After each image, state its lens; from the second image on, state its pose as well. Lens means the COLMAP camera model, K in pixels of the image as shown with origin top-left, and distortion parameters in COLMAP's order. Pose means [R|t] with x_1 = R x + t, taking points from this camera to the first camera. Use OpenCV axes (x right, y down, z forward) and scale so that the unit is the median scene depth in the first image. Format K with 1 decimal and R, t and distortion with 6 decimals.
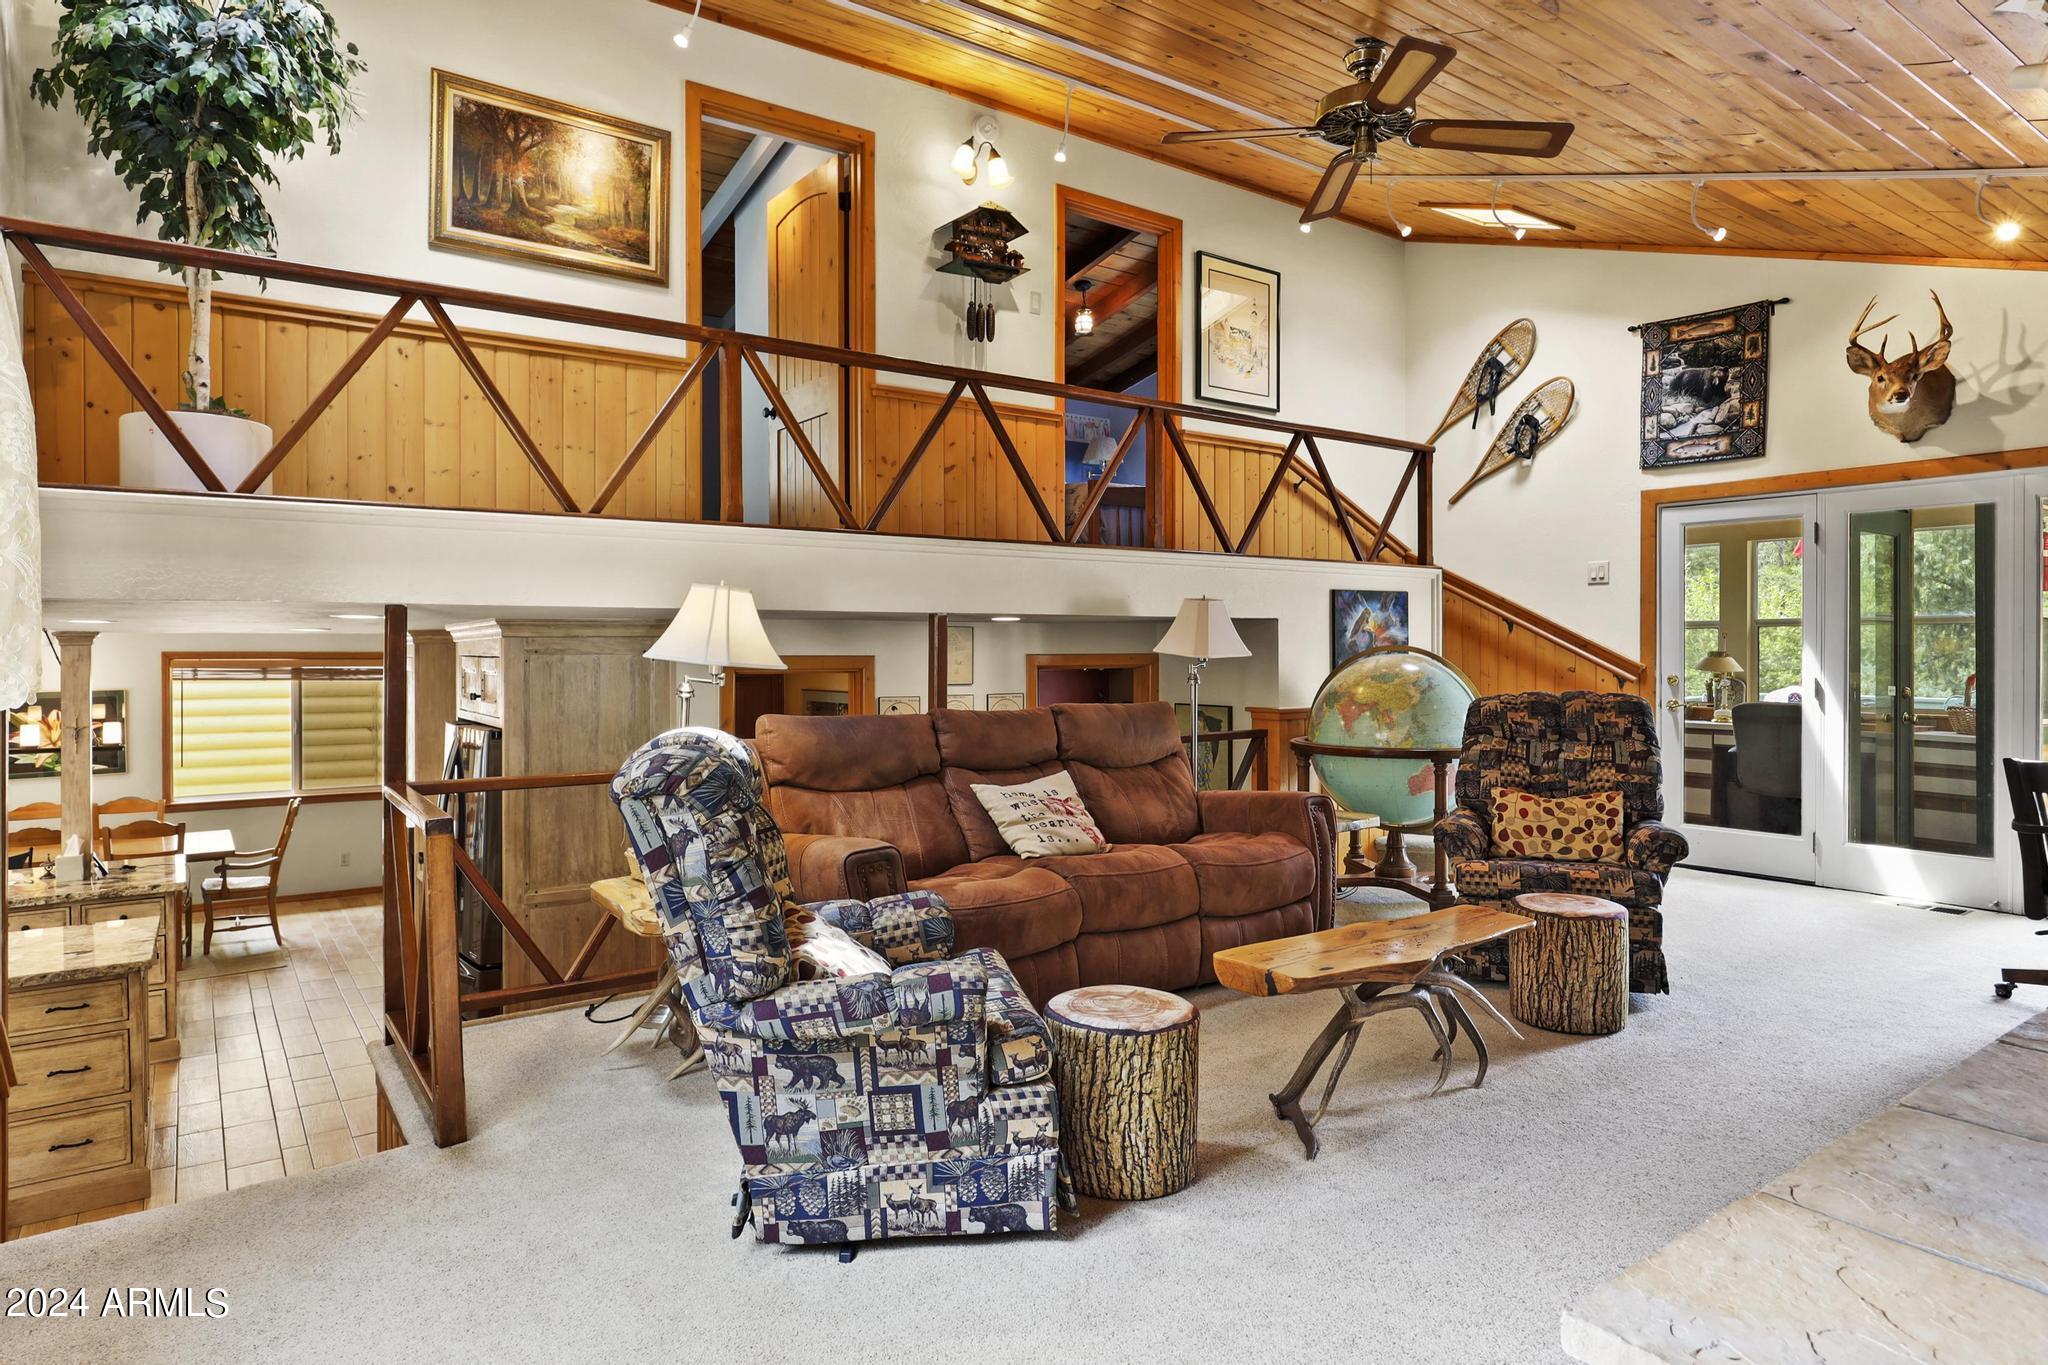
lens RADIAL K [[1172.3, 0, 1031.4], [0, 1172.3, 668.3], [0, 0, 1]] dist [-0.016377, -0.000542]
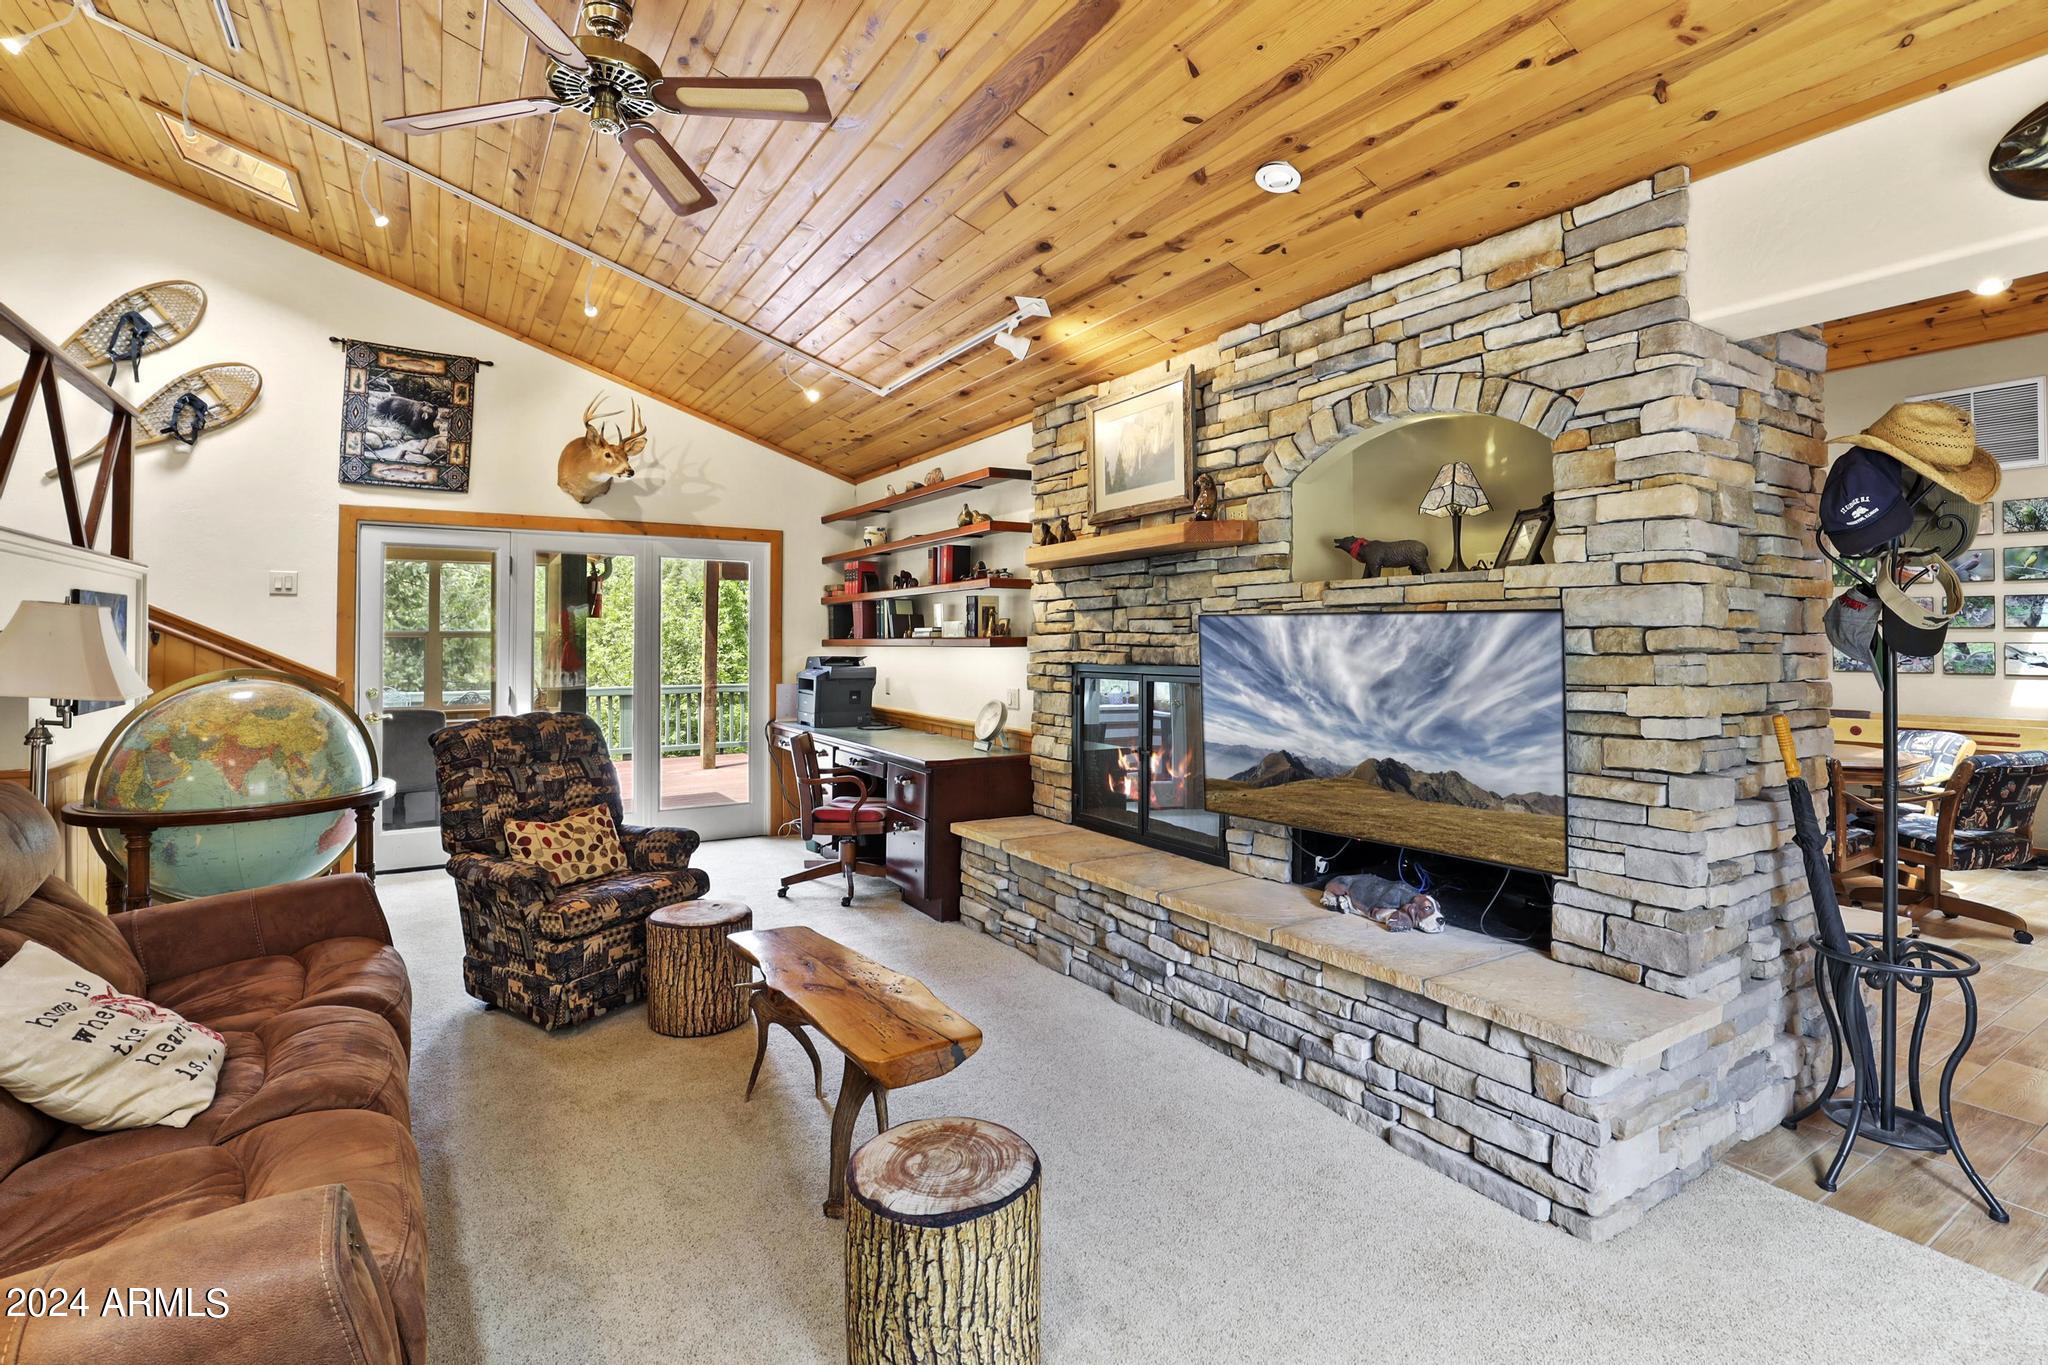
lens RADIAL K [[946.2, 0, 1030.5], [0, 946.2, 632.8], [0, 0, 1]] dist [-0.035658, 0.003648]
pose [[0.070626, 0.012607, 0.997423, -0.235329], [0.016595, 0.999767, -0.013811, -0.023610], [-0.997365, 0.017527, 0.070401, 0.383721]]
